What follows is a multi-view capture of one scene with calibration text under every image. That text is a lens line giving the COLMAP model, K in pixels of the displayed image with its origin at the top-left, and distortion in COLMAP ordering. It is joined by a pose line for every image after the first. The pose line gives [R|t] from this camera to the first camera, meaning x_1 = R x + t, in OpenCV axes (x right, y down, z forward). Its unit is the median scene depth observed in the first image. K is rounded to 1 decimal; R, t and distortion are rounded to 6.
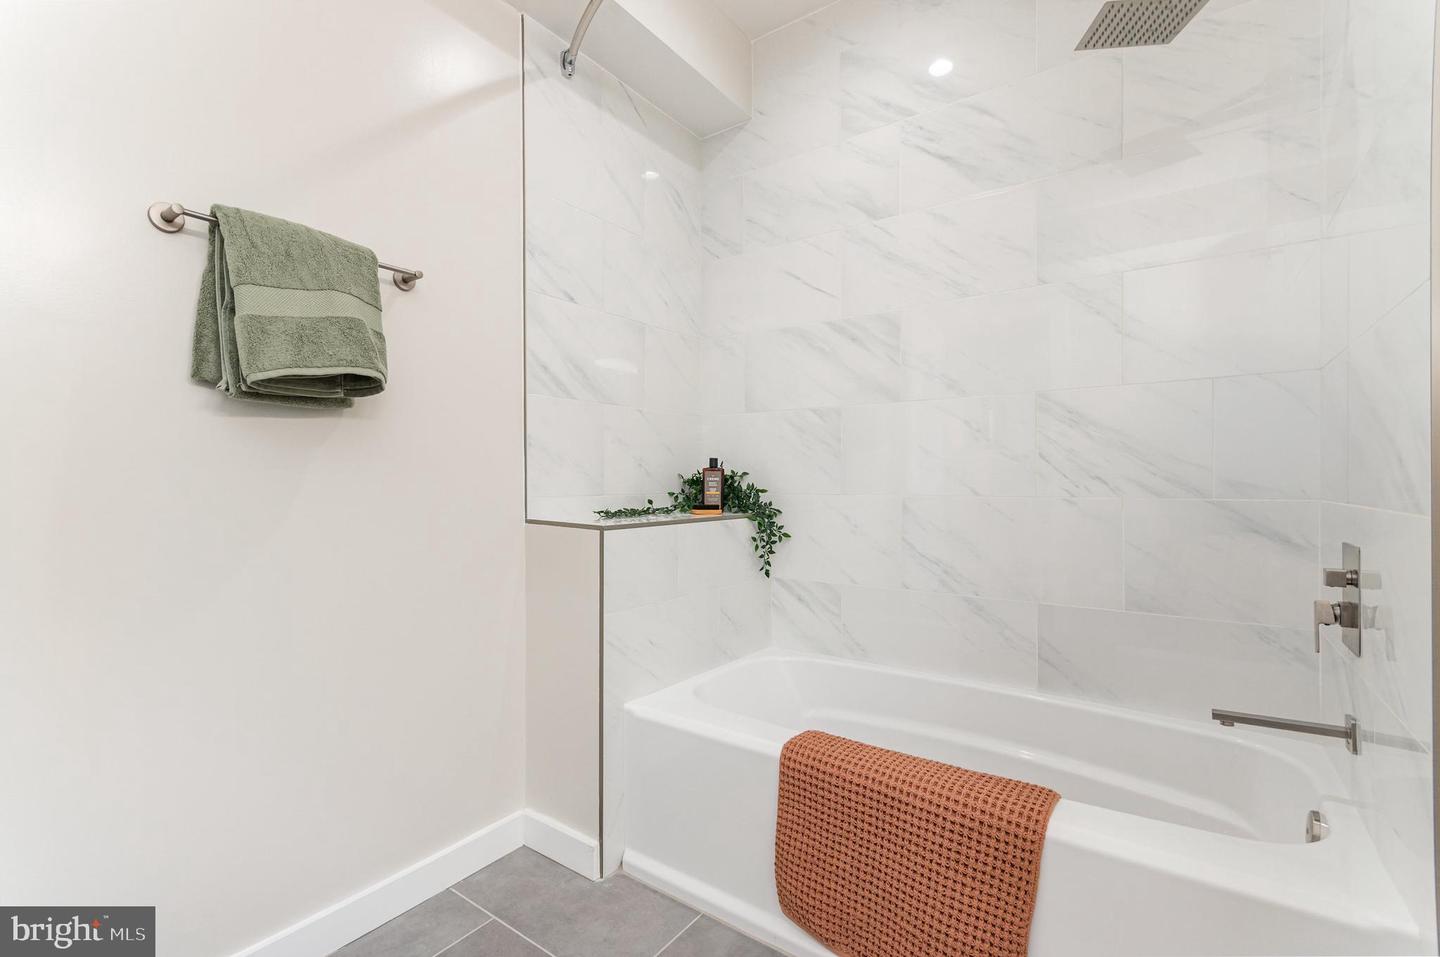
lens RADIAL K [[651.0, 0, 717.9], [0, 651.0, 477.4], [0, 0, 1]] dist [0.008268, -0.001254]
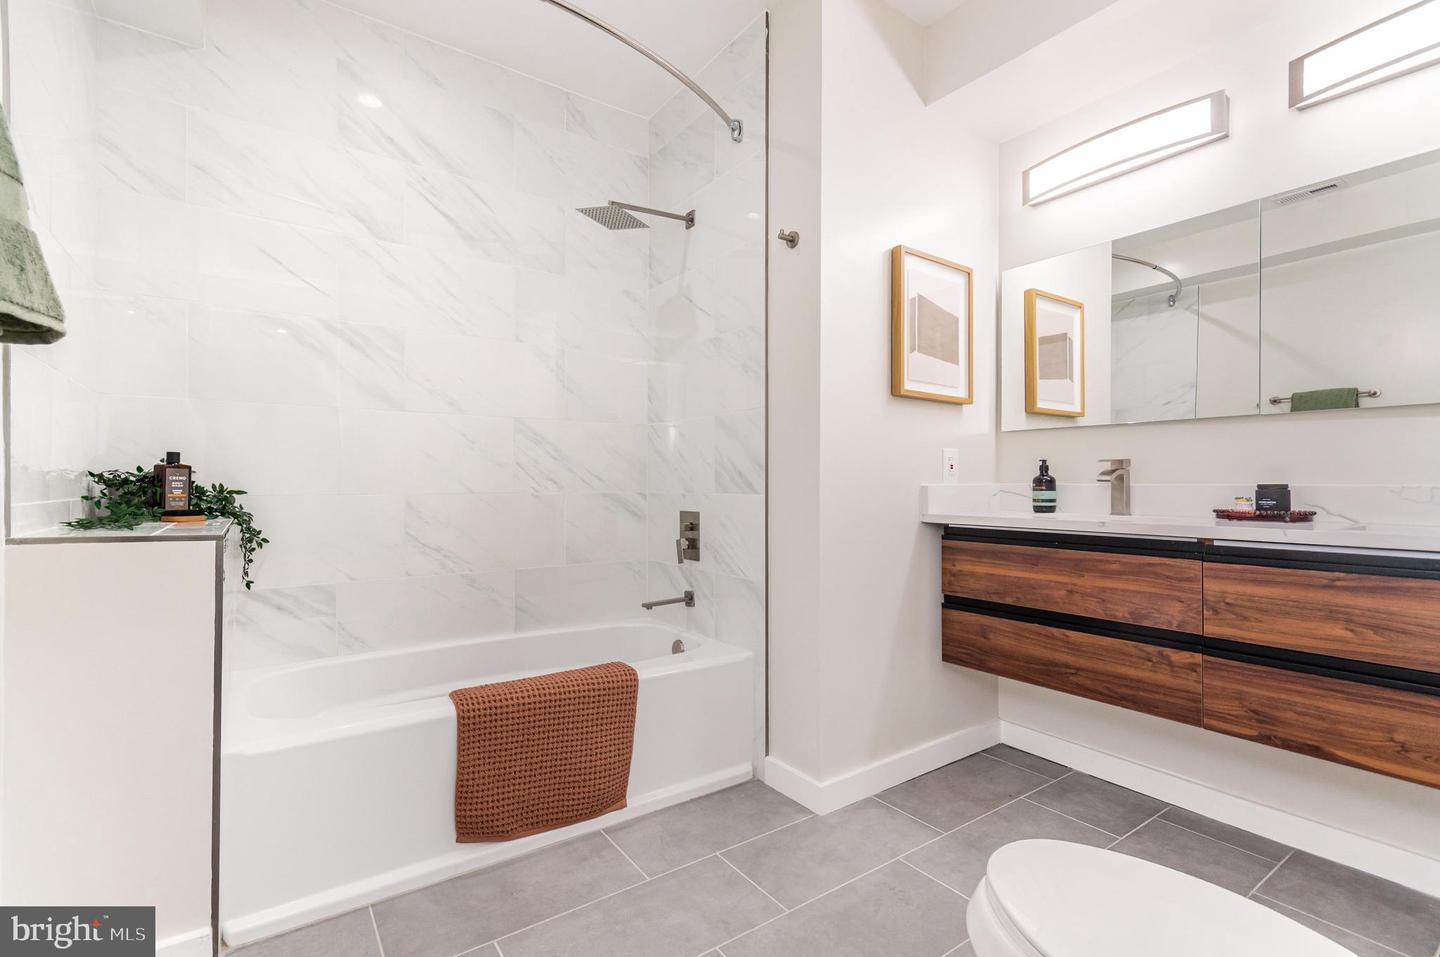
lens RADIAL K [[651.0, 0, 722.7], [0, 651.0, 475.9], [0, 0, 1]] dist [0.008268, -0.001254]
pose [[0.325474, 0.011544, 0.945481, -0.585434], [-0.006835, 0.999928, -0.009855, 0.003357], [-0.945526, -0.003255, 0.325529, 0.106774]]
